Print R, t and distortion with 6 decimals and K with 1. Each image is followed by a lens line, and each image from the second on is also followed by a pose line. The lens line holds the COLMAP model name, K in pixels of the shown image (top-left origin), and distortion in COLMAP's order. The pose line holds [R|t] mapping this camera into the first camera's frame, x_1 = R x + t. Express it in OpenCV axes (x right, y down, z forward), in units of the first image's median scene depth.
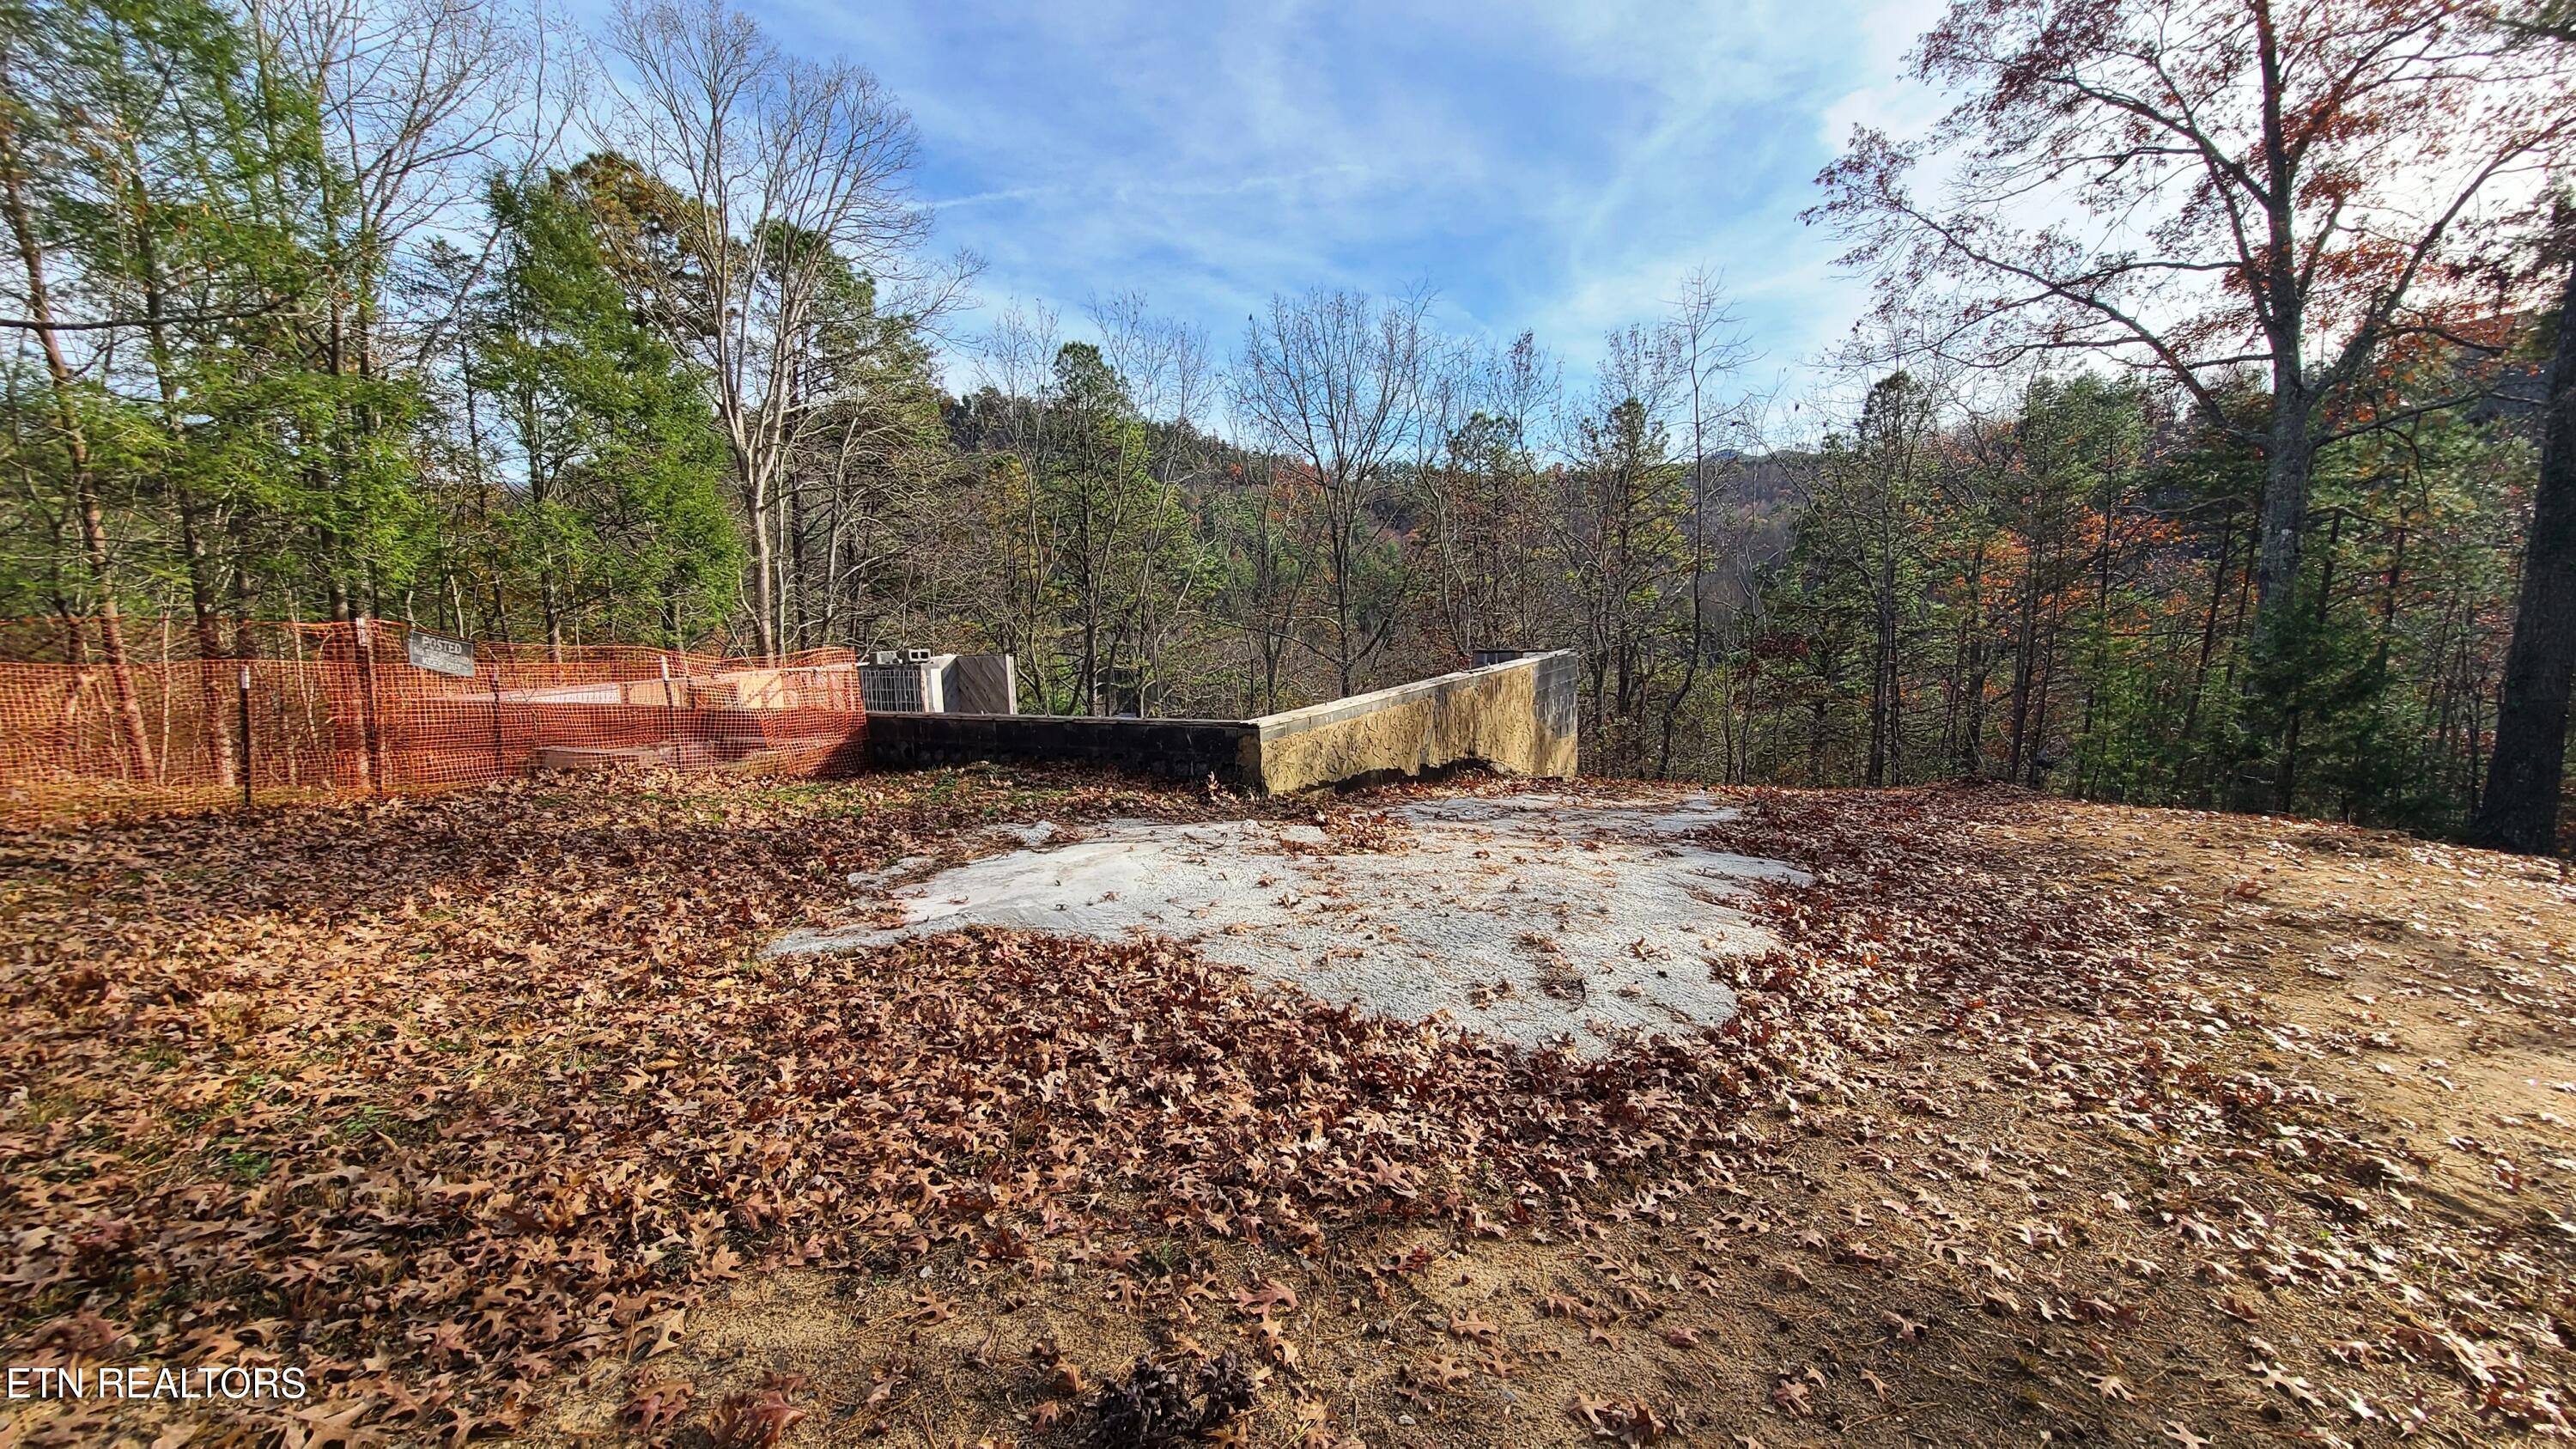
lens RADIAL K [[1048.4, 0, 1288.0], [0, 1048.4, 724.5], [0, 0, 1]] dist [-0.000578, -0.000157]
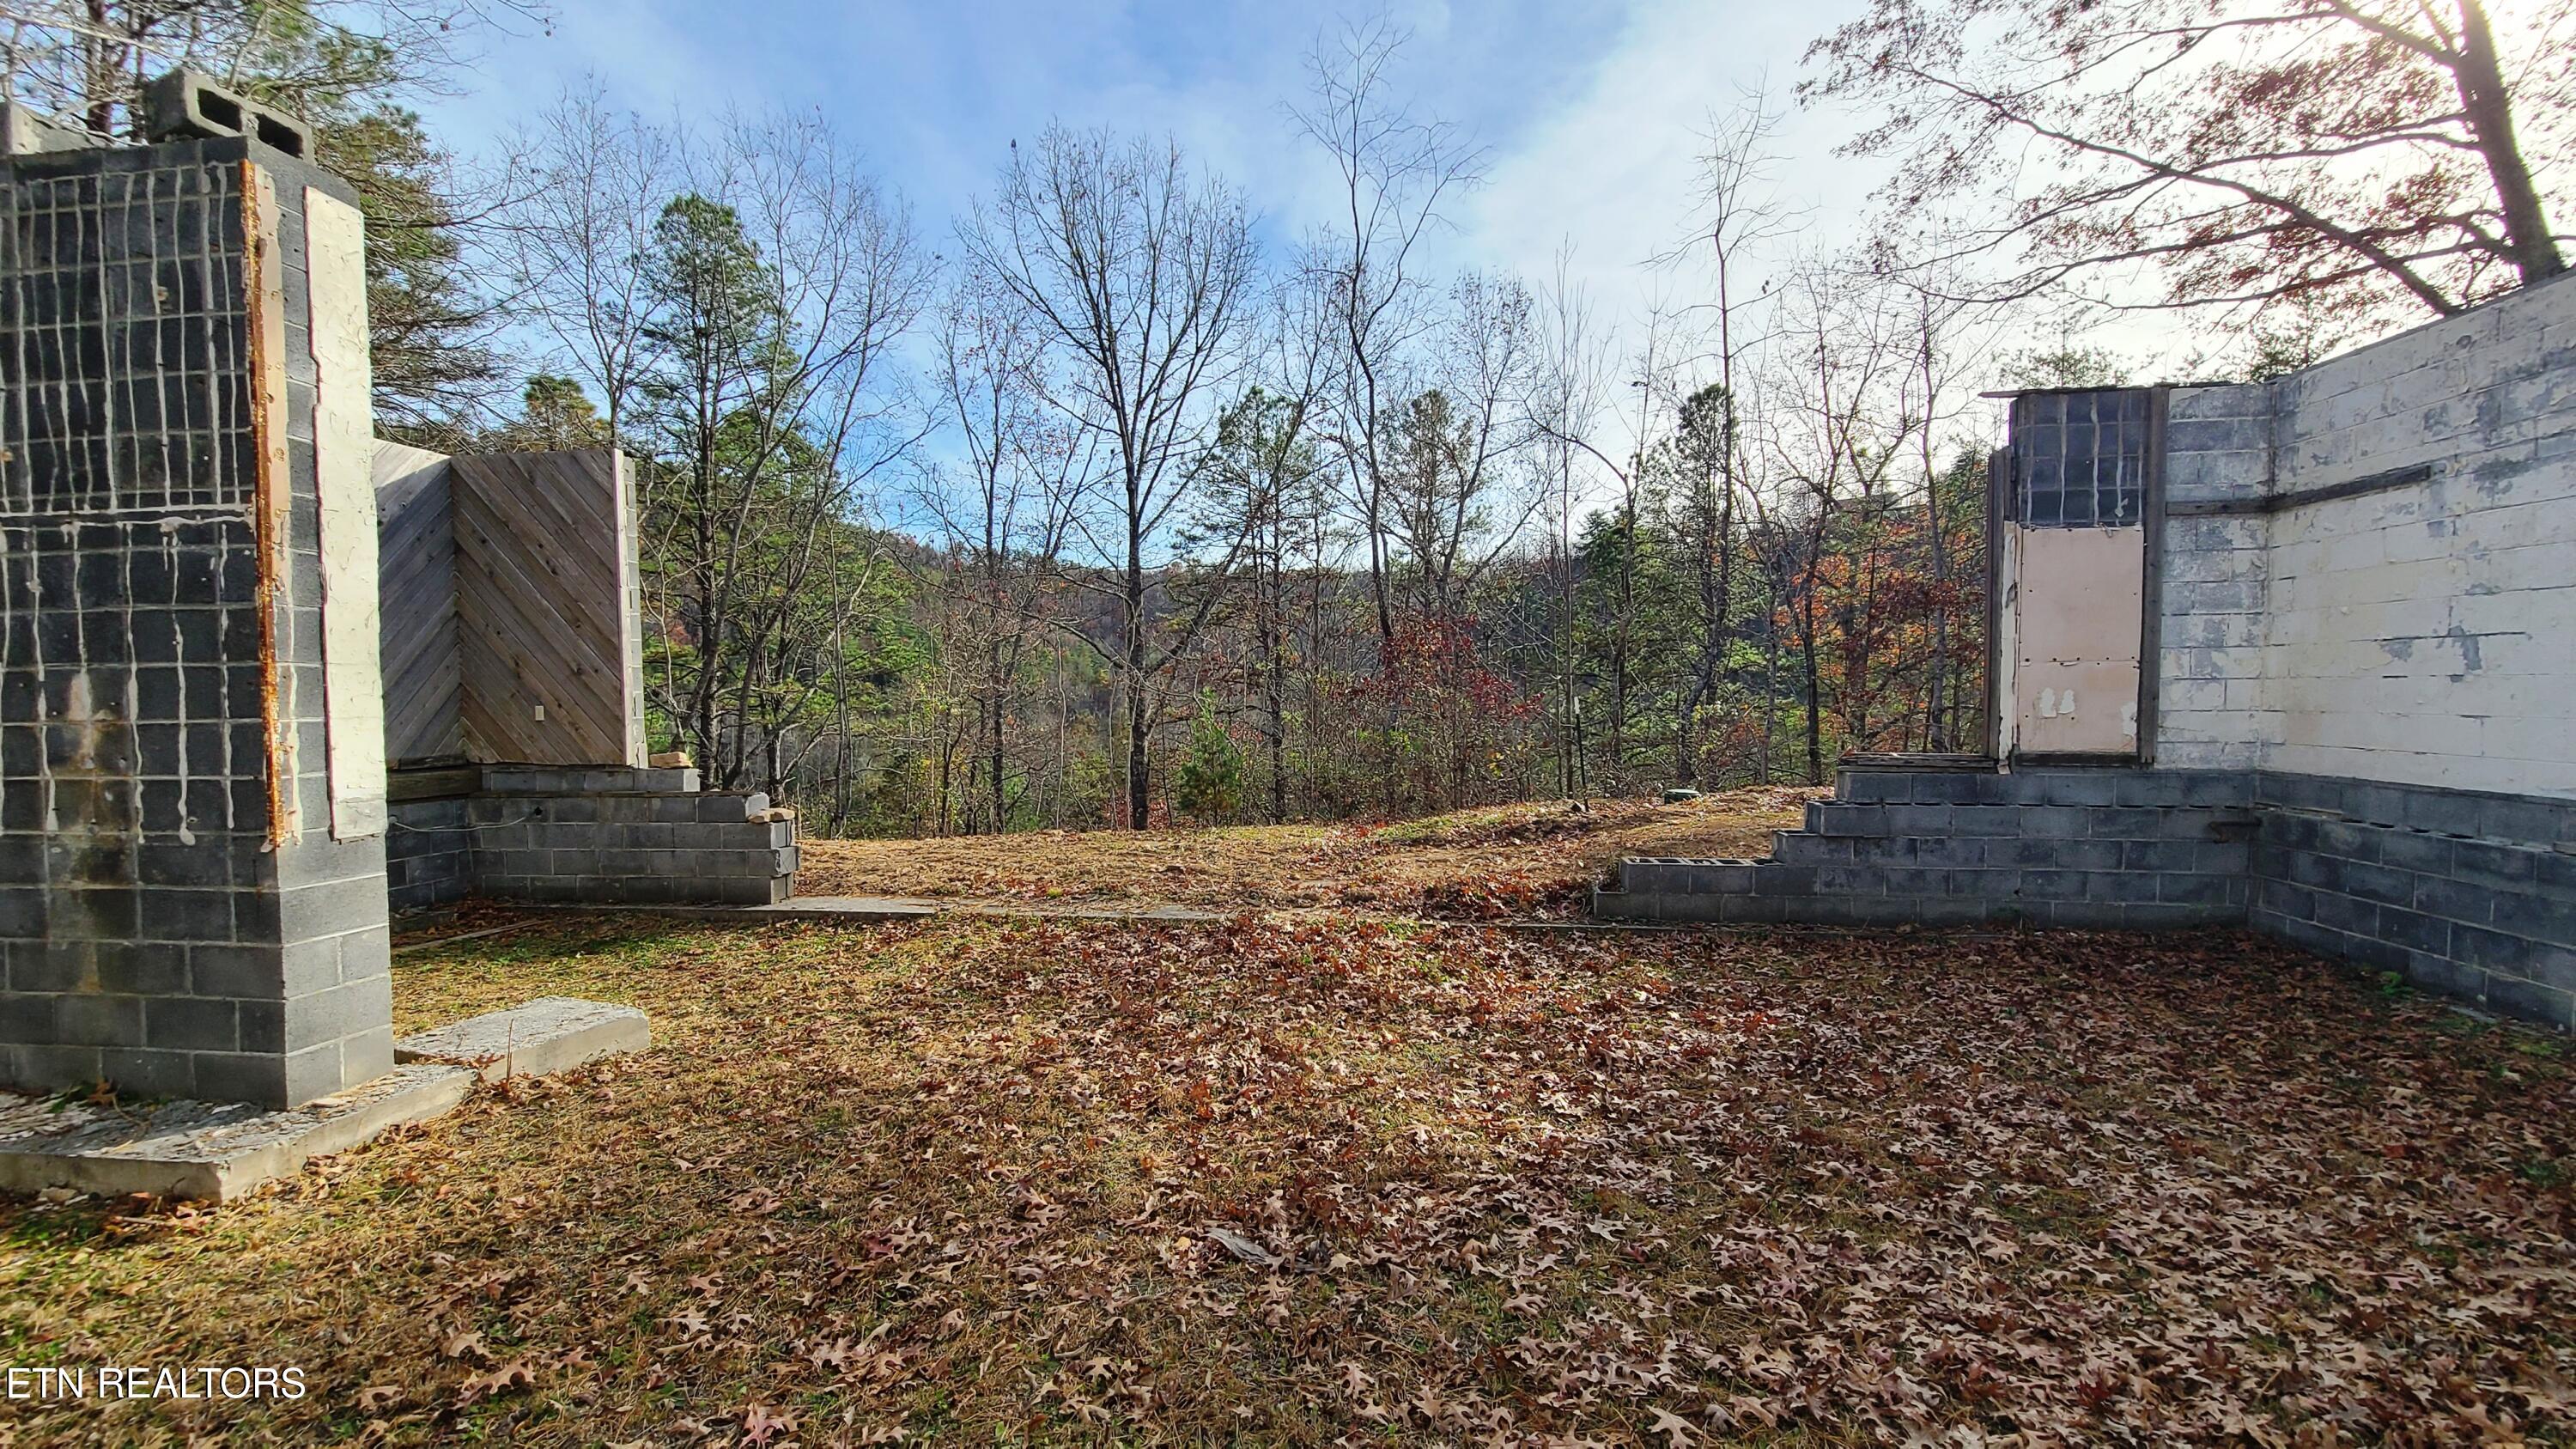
lens RADIAL K [[1048.4, 0, 1288.0], [0, 1048.4, 724.5], [0, 0, 1]] dist [-0.000578, -0.000157]
pose [[0.934066, 0.013561, 0.356843, -0.092764], [0.019470, 0.995858, -0.088809, 0.035551], [-0.356570, 0.089901, 0.929933, 0.308809]]
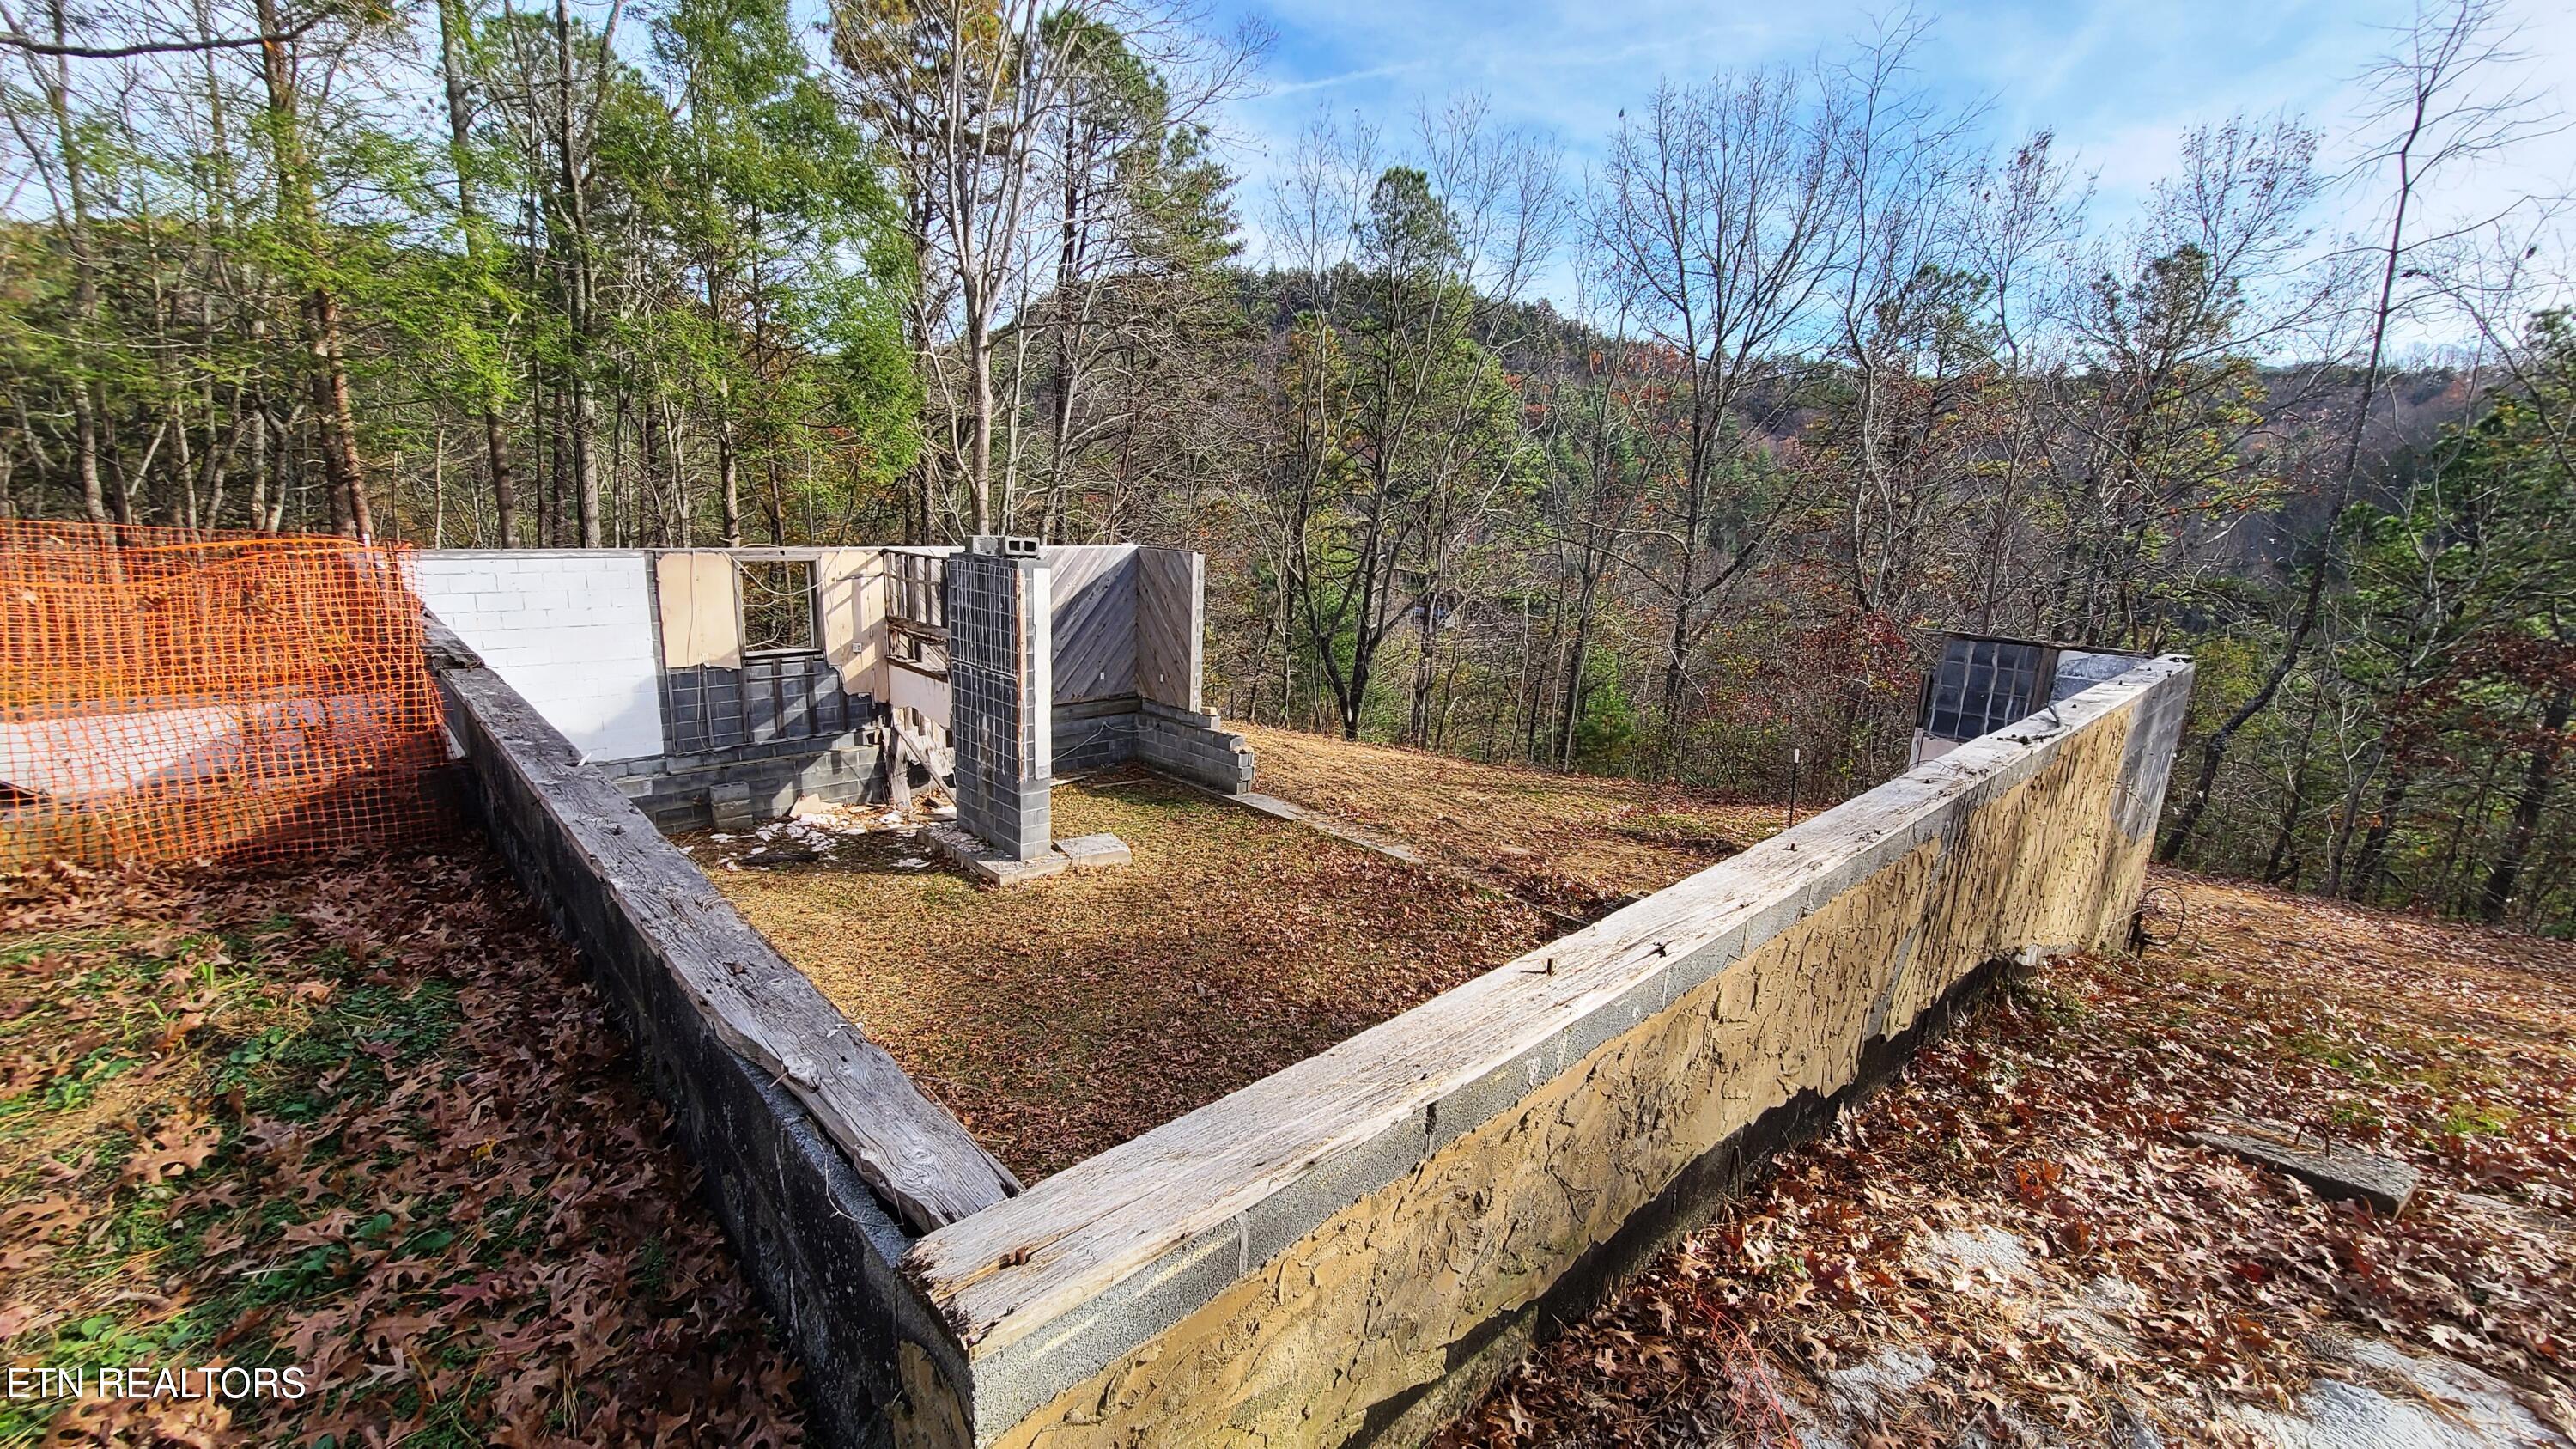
lens RADIAL K [[1048.4, 0, 1288.0], [0, 1048.4, 724.5], [0, 0, 1]] dist [-0.000578, -0.000157]
pose [[0.948877, 0.137571, -0.284088, 0.008966], [-0.108412, 0.987314, 0.116007, -0.021327], [0.296443, -0.079278, 0.951754, 0.171960]]
